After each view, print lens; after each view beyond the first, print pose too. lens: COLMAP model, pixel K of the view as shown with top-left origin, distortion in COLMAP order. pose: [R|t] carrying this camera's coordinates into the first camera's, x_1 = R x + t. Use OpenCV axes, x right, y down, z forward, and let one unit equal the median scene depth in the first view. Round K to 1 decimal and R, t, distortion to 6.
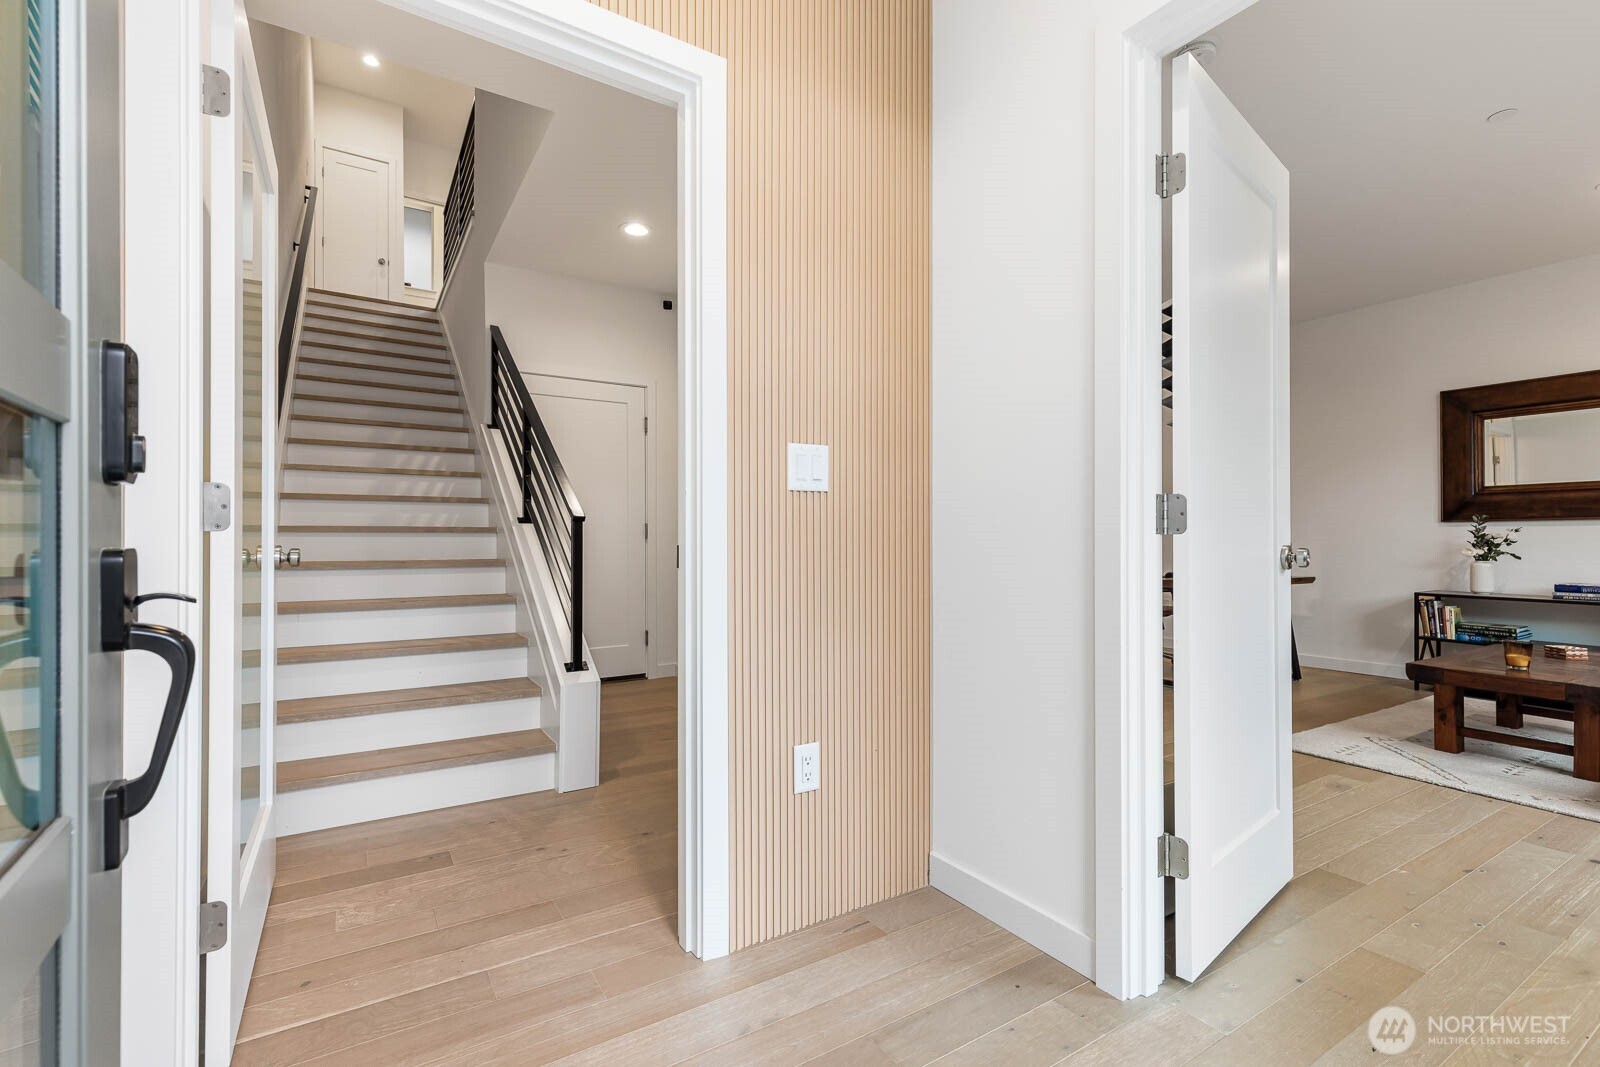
lens RADIAL K [[721.0, 0, 804.6], [0, 721.0, 539.2], [0, 0, 1]] dist [0.009189, -0.000403]
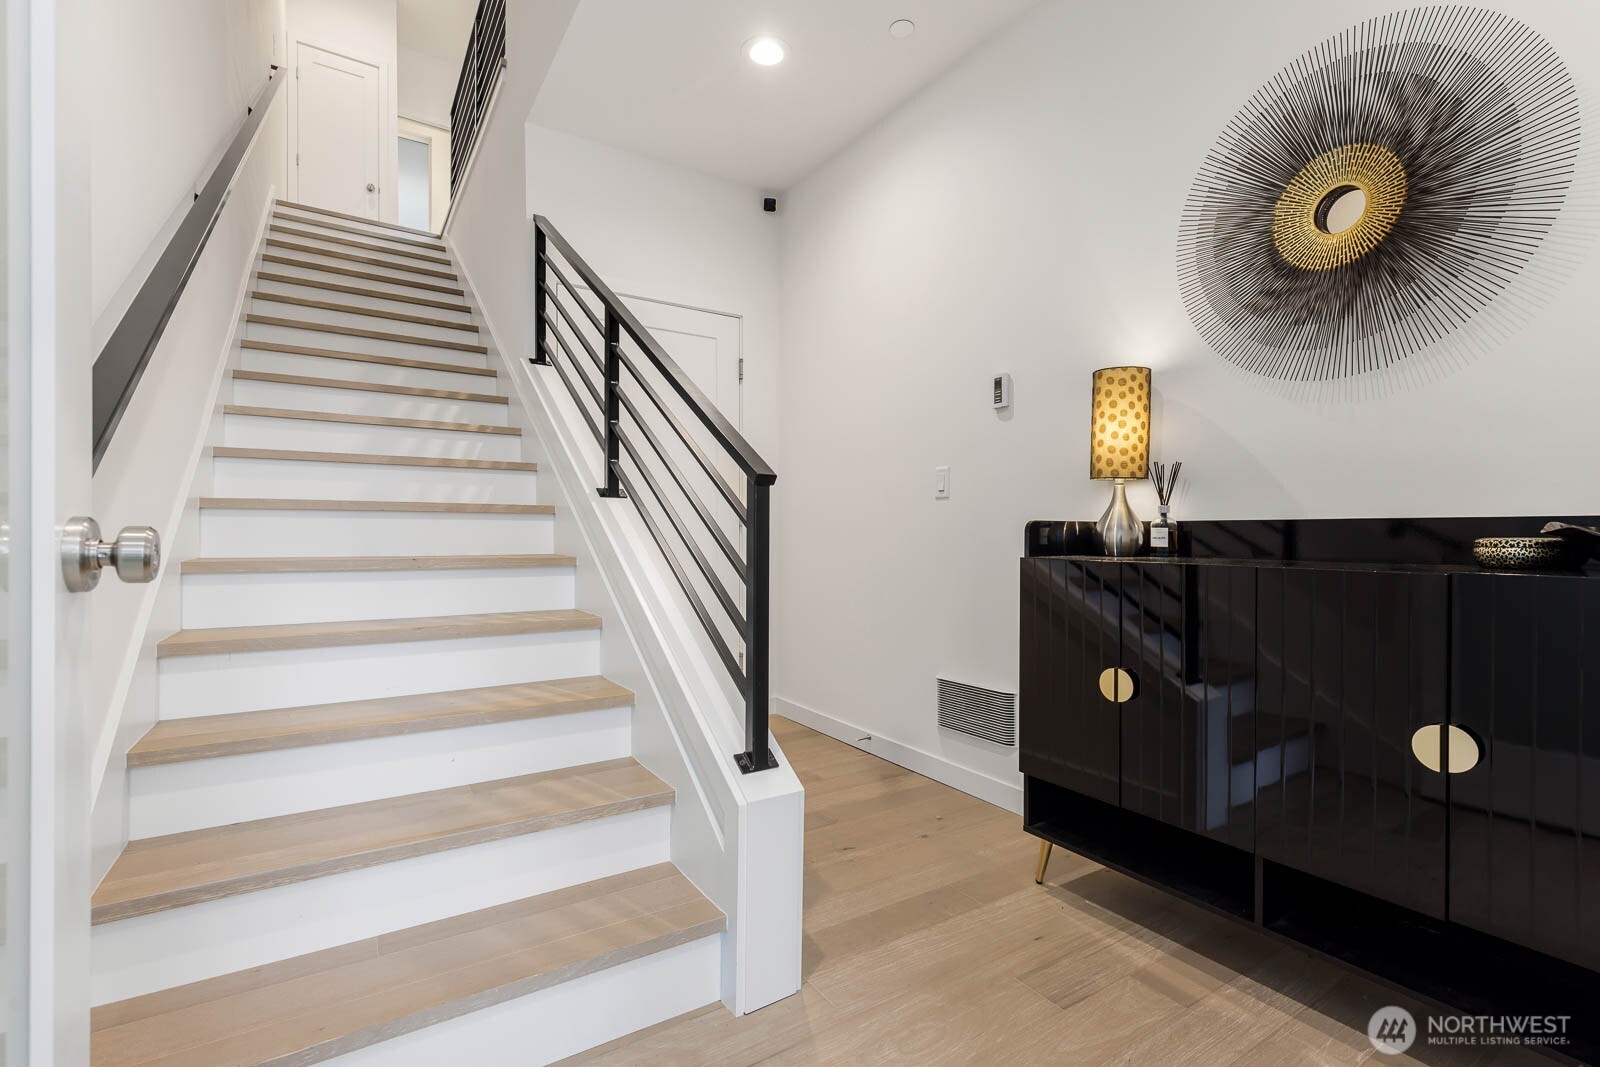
lens RADIAL K [[721.0, 0, 804.6], [0, 721.0, 539.2], [0, 0, 1]] dist [0.009189, -0.000403]
pose [[0.999887, 0.003260, 0.014694, -0.197876], [-0.003375, 0.999963, 0.007856, 0.007247], [-0.014668, -0.007905, 0.999861, 0.324493]]
